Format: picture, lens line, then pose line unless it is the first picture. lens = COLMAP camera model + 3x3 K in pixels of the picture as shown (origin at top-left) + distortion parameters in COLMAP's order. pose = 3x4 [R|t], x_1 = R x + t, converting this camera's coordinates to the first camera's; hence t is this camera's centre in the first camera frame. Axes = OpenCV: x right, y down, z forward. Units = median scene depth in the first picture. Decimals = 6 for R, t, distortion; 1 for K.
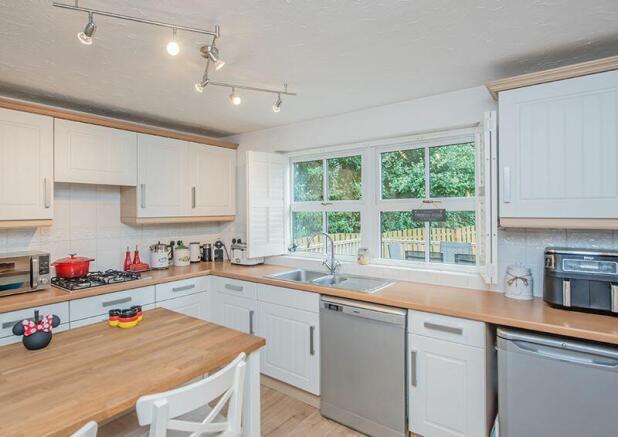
lens RADIAL K [[347.1, 0, 284.6], [0, 347.1, 209.7], [0, 0, 1]] dist [0.003491, 0.000675]
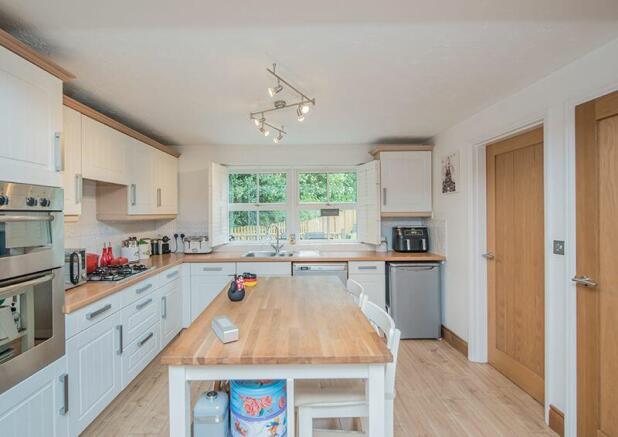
lens RADIAL K [[297.5, 0, 295.2], [0, 297.5, 214.8], [0, 0, 1]] dist [-0.001563, 0.000107]
pose [[0.783561, -0.003033, 0.621308, -0.539359], [0.000313, 0.999990, 0.004486, 0.017432], [-0.621315, -0.003320, 0.783554, -0.045003]]
